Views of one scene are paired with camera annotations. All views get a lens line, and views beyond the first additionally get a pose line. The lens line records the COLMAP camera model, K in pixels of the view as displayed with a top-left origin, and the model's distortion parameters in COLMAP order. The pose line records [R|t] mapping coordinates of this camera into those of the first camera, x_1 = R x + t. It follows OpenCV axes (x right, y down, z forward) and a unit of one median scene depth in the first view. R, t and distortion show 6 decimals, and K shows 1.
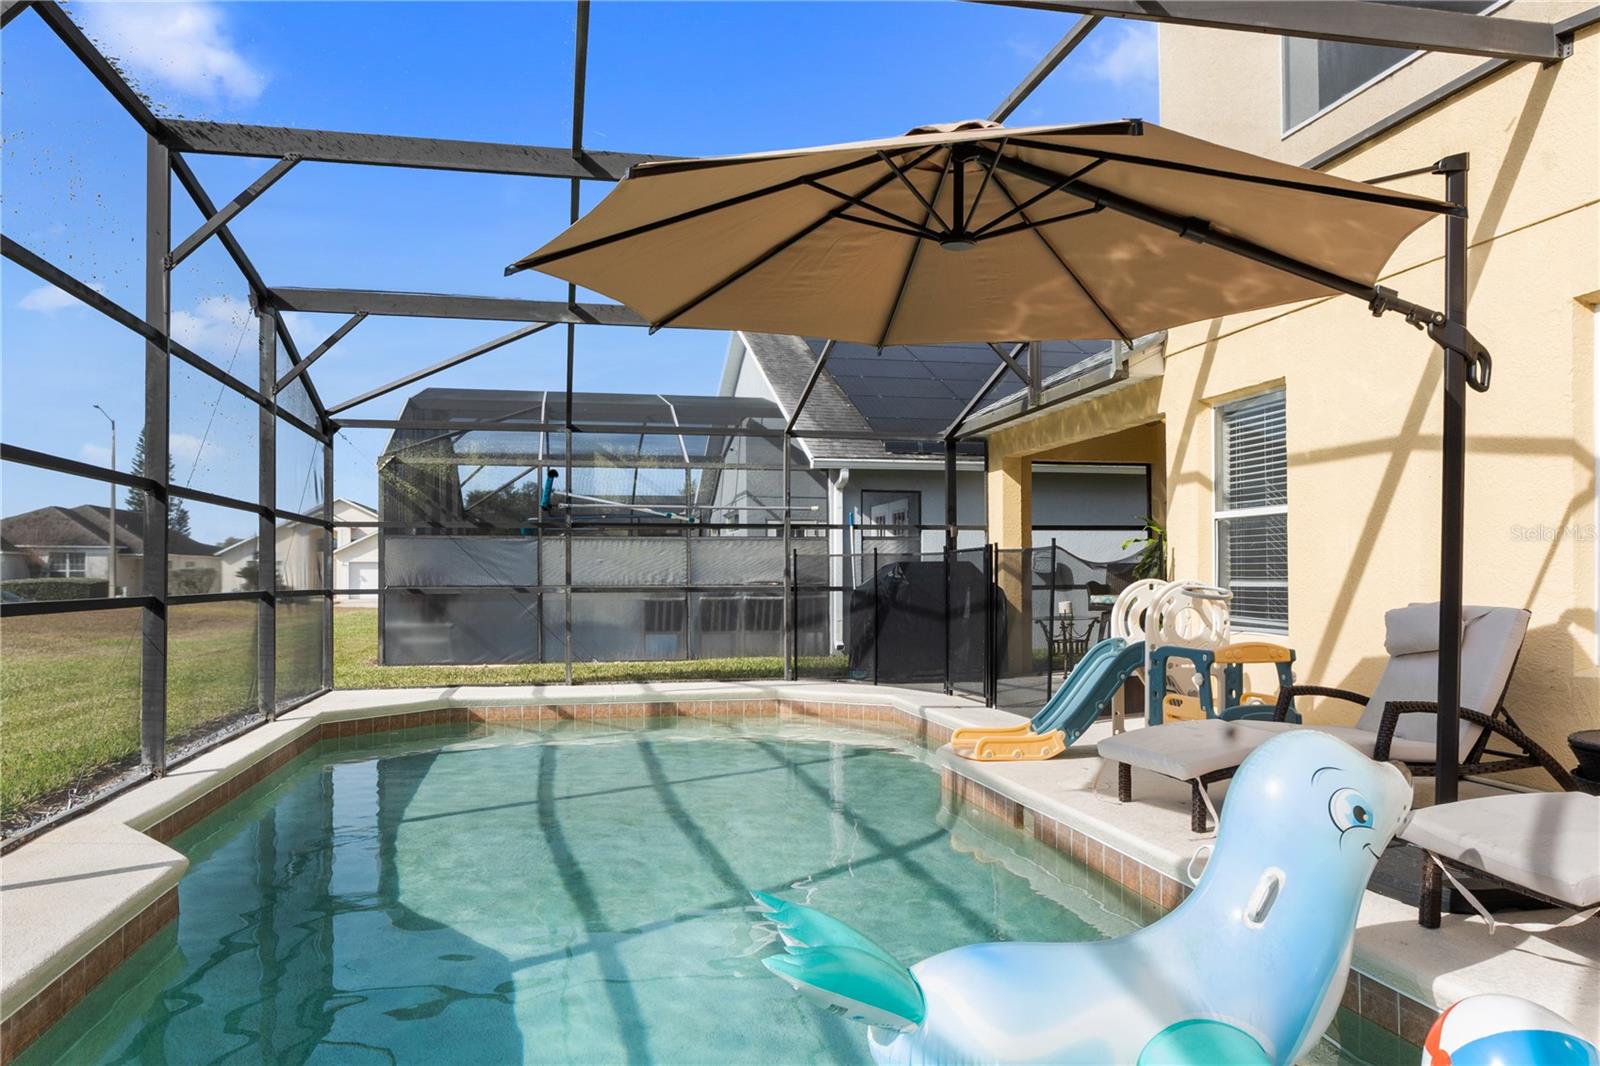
lens RADIAL K [[1118.3, 0, 796.9], [0, 1118.3, 540.9], [0, 0, 1]] dist [-0.007221, -0.002129]
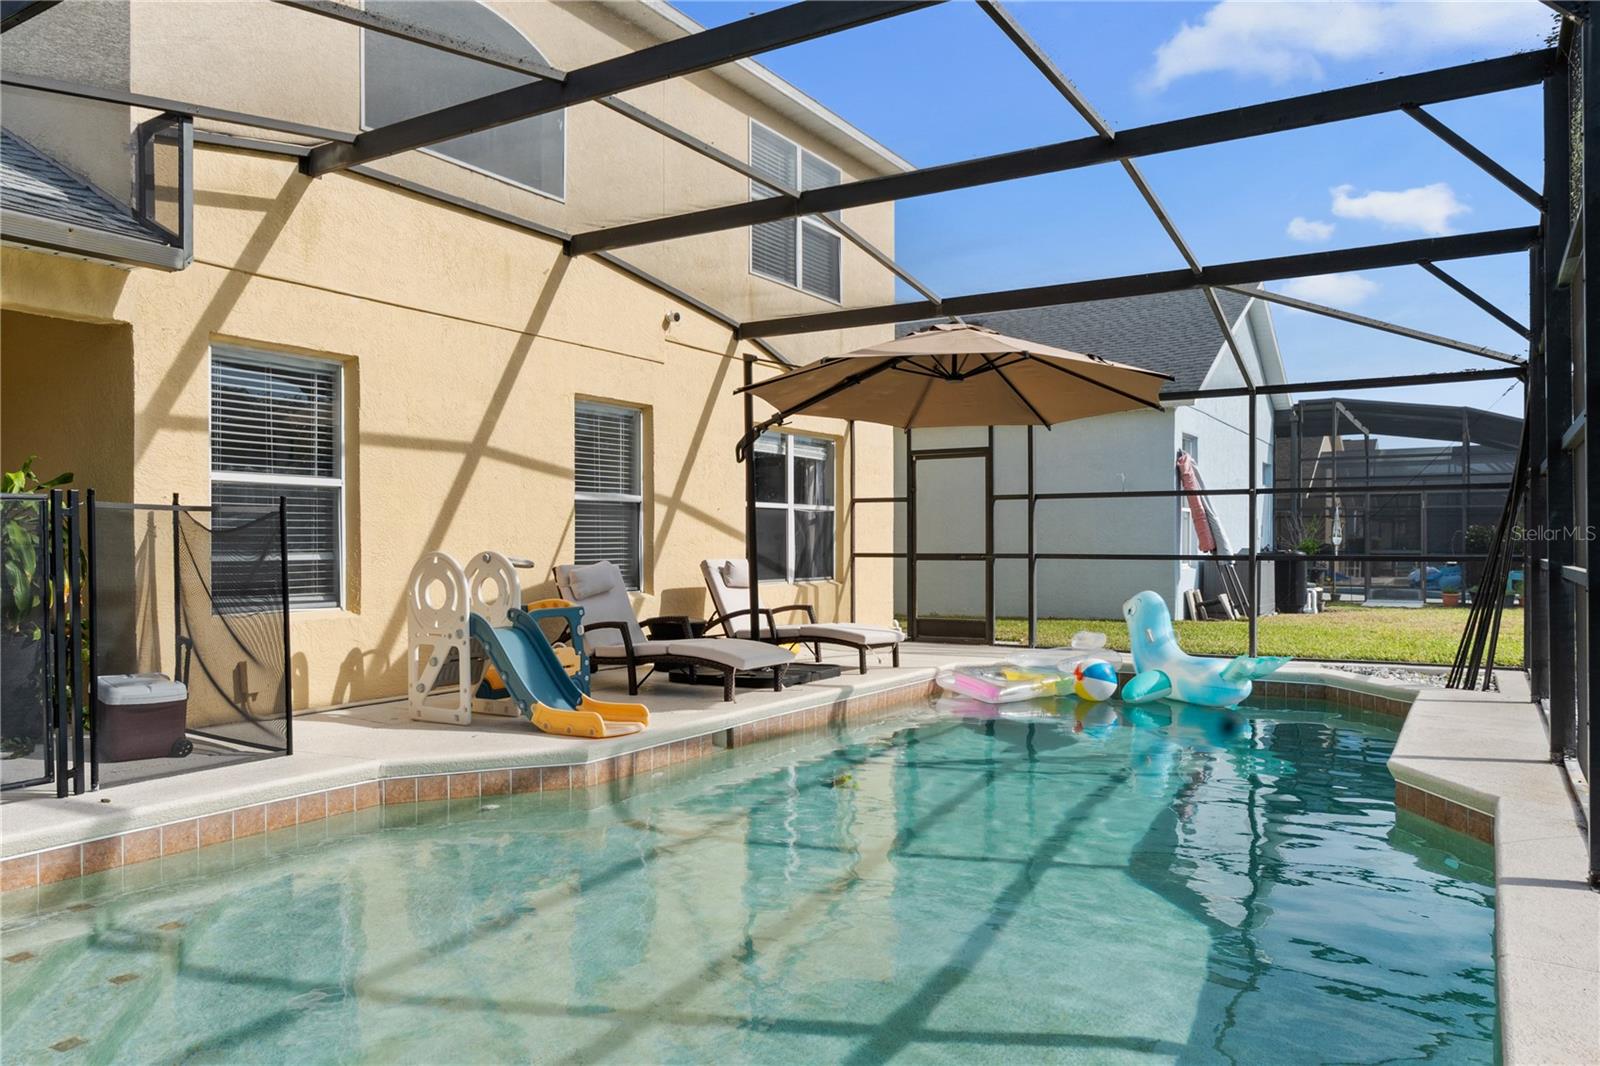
lens RADIAL K [[1118.3, 0, 796.9], [0, 1118.3, 540.9], [0, 0, 1]] dist [-0.007221, -0.002129]
pose [[-0.724425, 0.002893, 0.689348, -0.551679], [-0.018842, 0.999535, -0.023995, 0.040121], [-0.689096, -0.030371, -0.724033, 1.417023]]
